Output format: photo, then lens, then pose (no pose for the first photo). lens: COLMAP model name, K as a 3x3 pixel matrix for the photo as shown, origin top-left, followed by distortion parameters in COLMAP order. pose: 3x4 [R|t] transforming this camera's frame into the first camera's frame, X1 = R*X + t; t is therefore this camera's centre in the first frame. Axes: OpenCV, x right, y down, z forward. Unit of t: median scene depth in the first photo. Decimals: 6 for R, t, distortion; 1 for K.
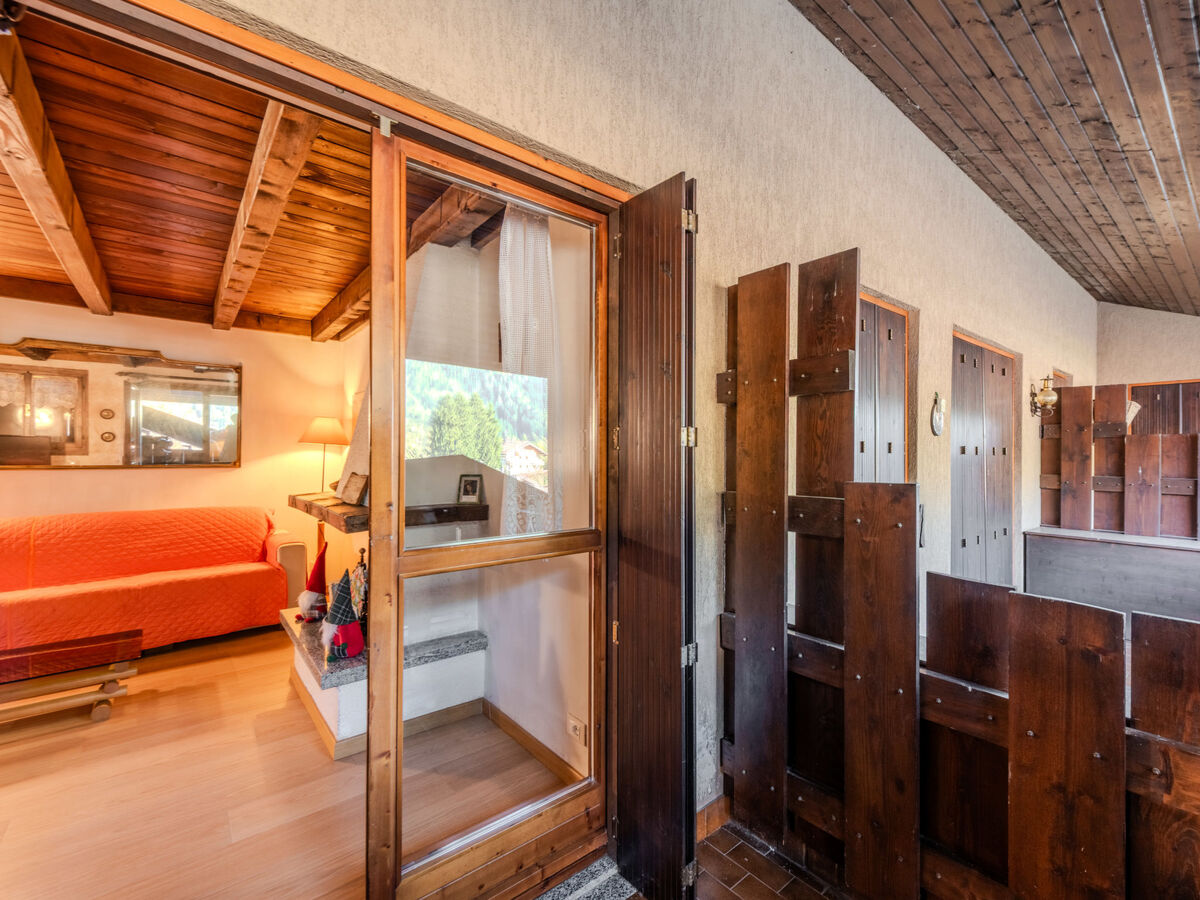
lens RADIAL K [[541.1, 0, 601.4], [0, 541.1, 454.5], [0, 0, 1]] dist [0.017306, -0.004960]
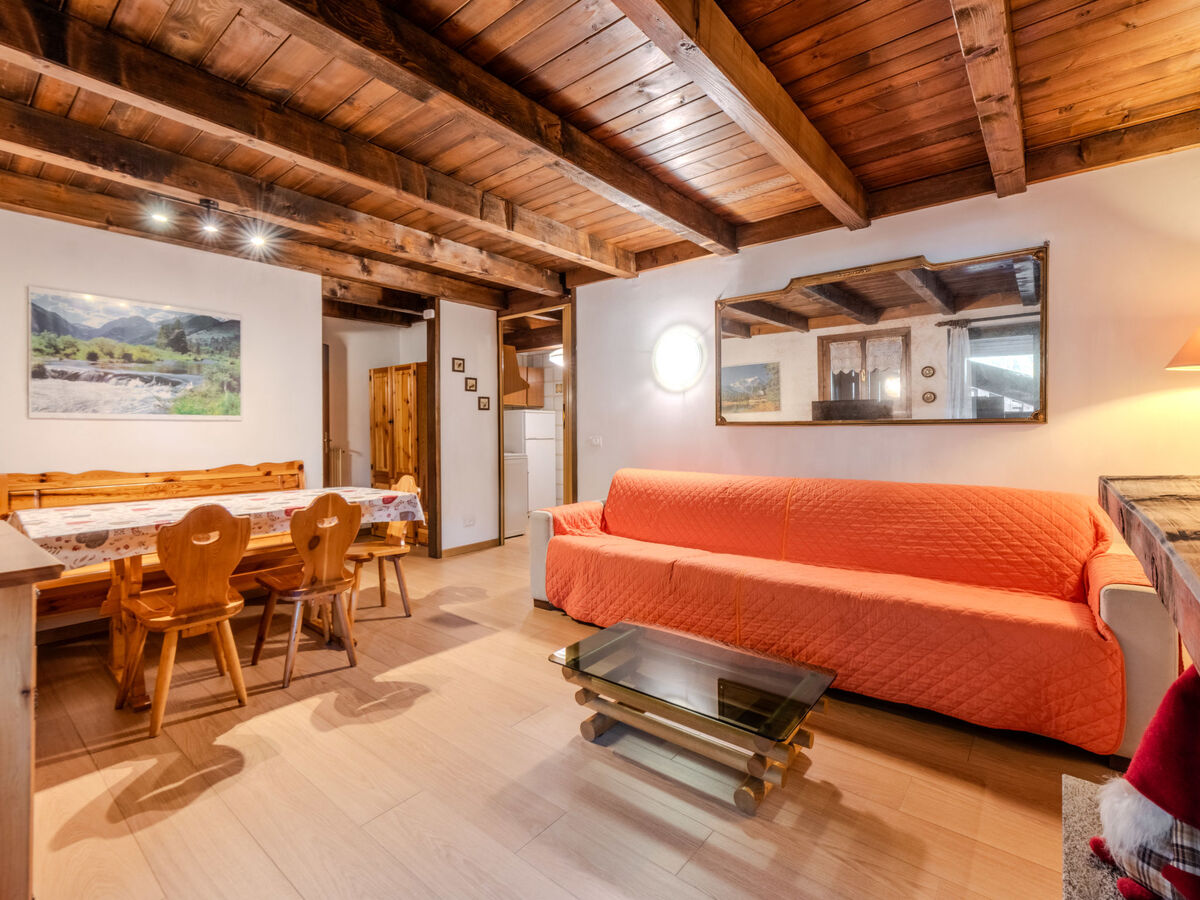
lens RADIAL K [[541.1, 0, 627.8], [0, 541.1, 428.9], [0, 0, 1]] dist [0.017306, -0.004960]
pose [[0.226764, -0.005412, -0.973935, -0.214201], [0.005553, 0.999975, -0.004264, 0.031669], [0.973934, -0.004441, 0.226788, 0.467157]]
